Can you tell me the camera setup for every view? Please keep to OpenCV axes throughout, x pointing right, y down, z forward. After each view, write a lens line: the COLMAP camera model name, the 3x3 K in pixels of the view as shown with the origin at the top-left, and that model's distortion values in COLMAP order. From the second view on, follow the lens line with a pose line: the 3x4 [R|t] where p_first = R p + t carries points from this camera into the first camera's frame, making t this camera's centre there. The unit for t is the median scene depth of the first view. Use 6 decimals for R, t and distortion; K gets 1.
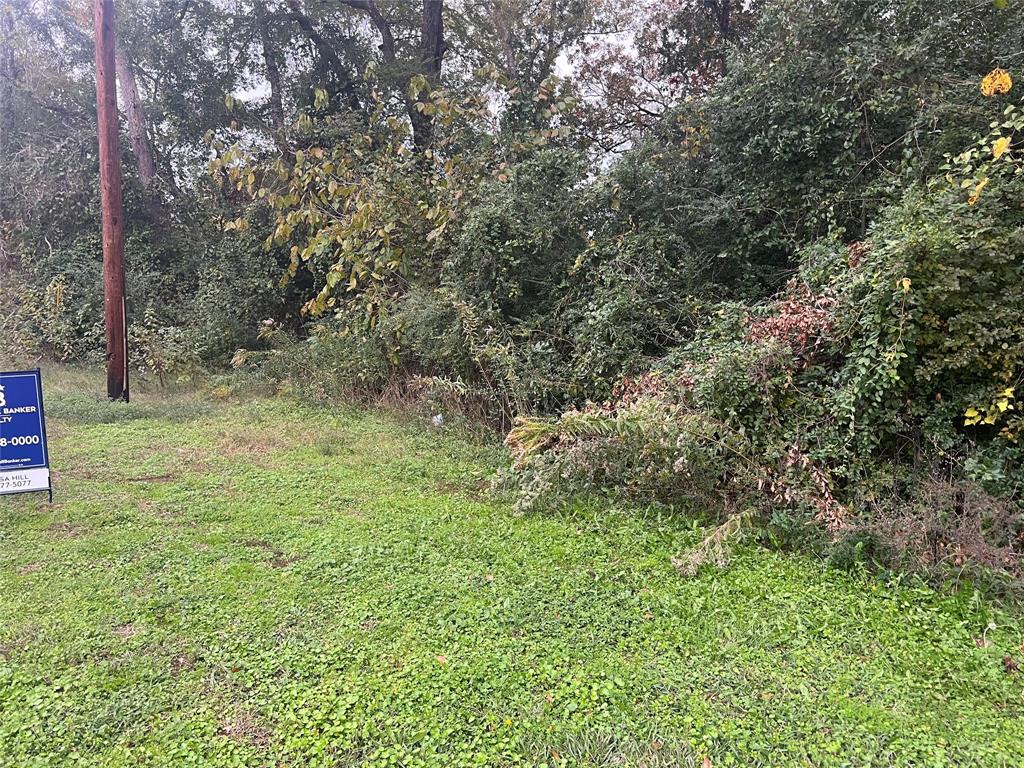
lens RADIAL K [[775.7, 0, 512.0], [0, 775.7, 384.0], [0, 0, 1]] dist [0.038205, -0.002601]
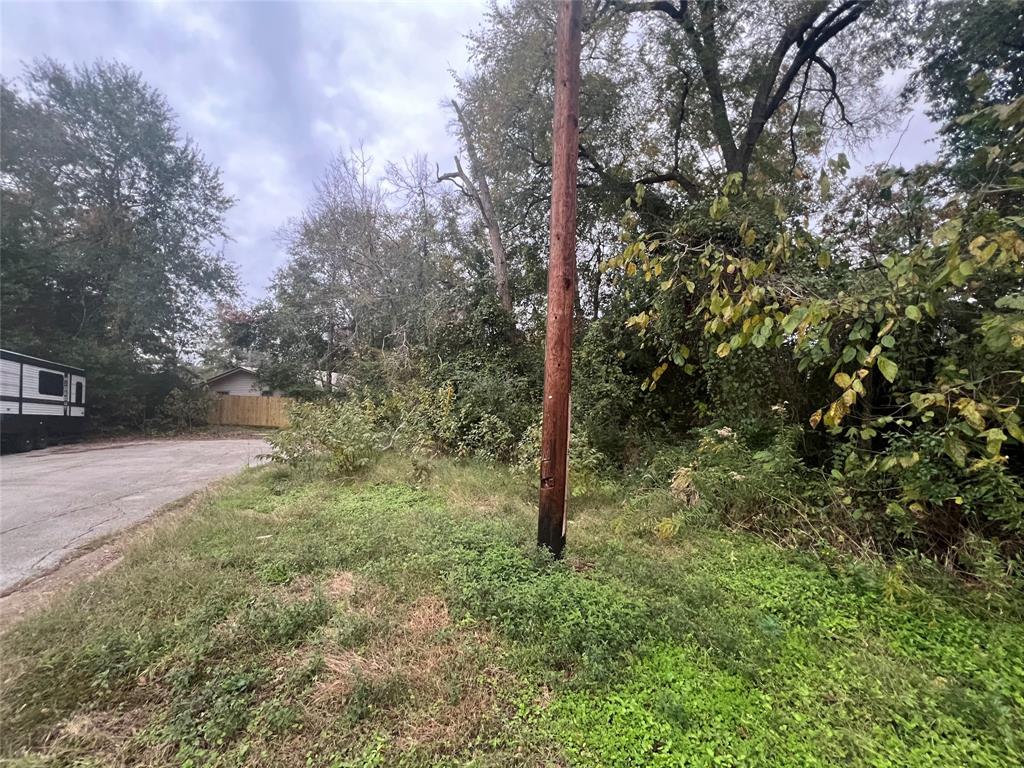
lens RADIAL K [[409.1, 0, 510.5], [0, 409.1, 382.6], [0, 0, 1]] dist [0.000232, -0.000027]
pose [[0.953695, 0.004305, -0.300745, -0.394114], [-0.052247, 0.987067, -0.151553, -0.057828], [0.296203, 0.160249, 0.941586, 0.574759]]
